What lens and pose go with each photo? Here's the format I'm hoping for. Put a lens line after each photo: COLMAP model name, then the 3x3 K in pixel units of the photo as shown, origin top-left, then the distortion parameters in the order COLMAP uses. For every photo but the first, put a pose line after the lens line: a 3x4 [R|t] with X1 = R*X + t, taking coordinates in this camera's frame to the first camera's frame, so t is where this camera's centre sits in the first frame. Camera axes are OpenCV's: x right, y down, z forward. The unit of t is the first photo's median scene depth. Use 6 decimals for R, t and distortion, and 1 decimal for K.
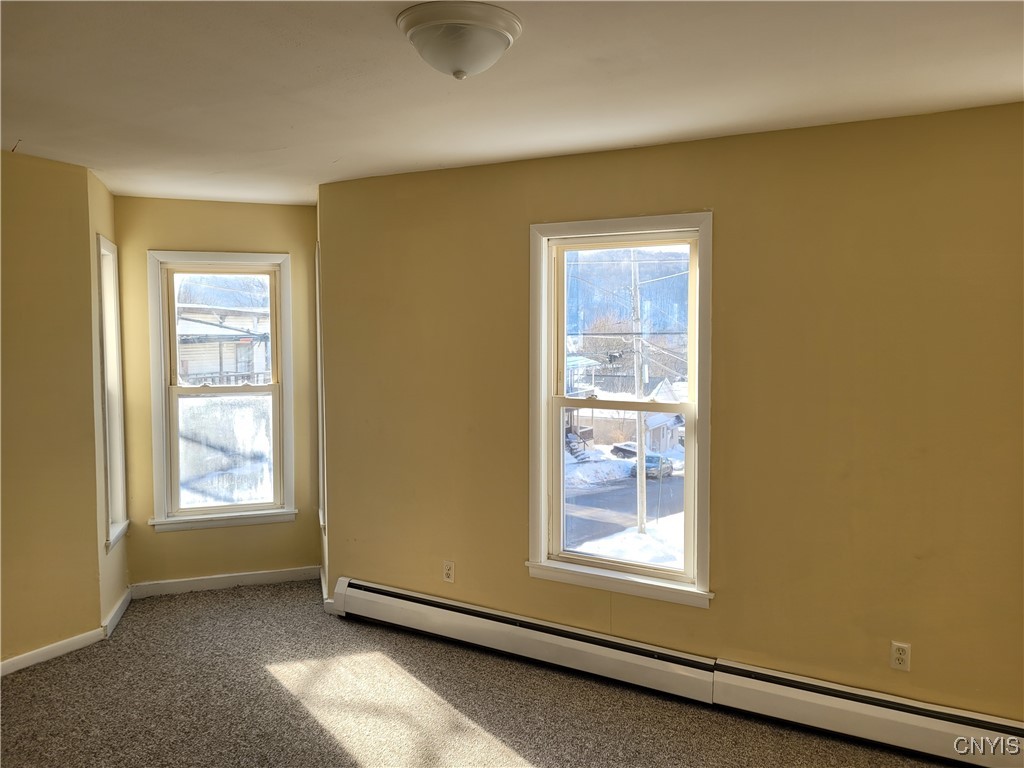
lens RADIAL K [[773.7, 0, 509.1], [0, 773.7, 376.5], [0, 0, 1]] dist [0.052944, -0.050669]
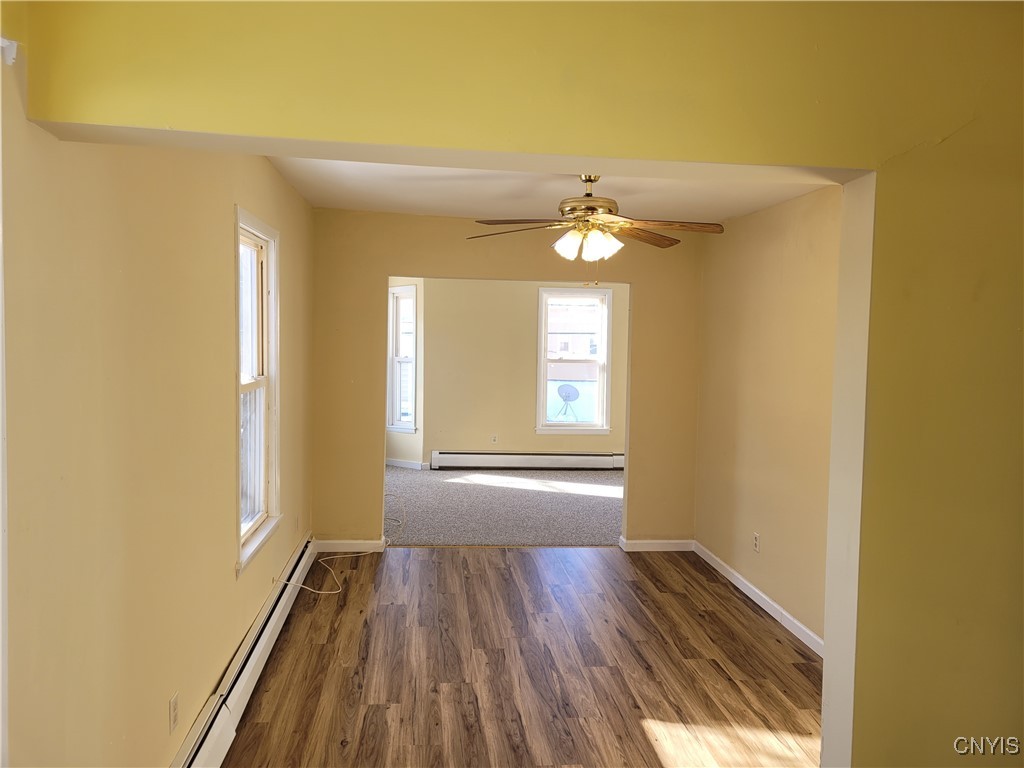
lens RADIAL K [[773.7, 0, 516.0], [0, 773.7, 380.1], [0, 0, 1]] dist [0.052944, -0.050669]
pose [[0.815779, -0.022747, 0.577916, -1.275459], [0.020931, 0.999733, 0.009804, 0.060873], [-0.577985, 0.004099, 0.816037, -0.827053]]
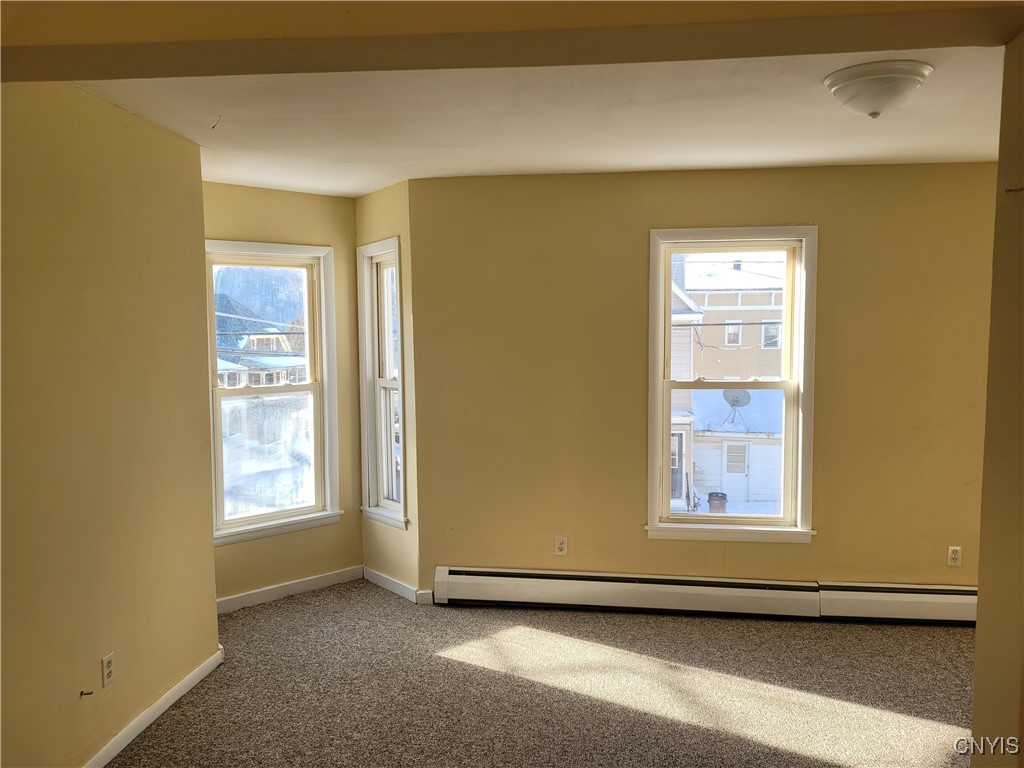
lens RADIAL K [[773.7, 0, 511.5], [0, 773.7, 392.5], [0, 0, 1]] dist [0.052944, -0.050669]
pose [[0.921610, -0.041271, 0.385918, -0.540363], [0.032614, 0.999049, 0.028955, 0.002568], [-0.386745, -0.014099, 0.922079, 0.024887]]
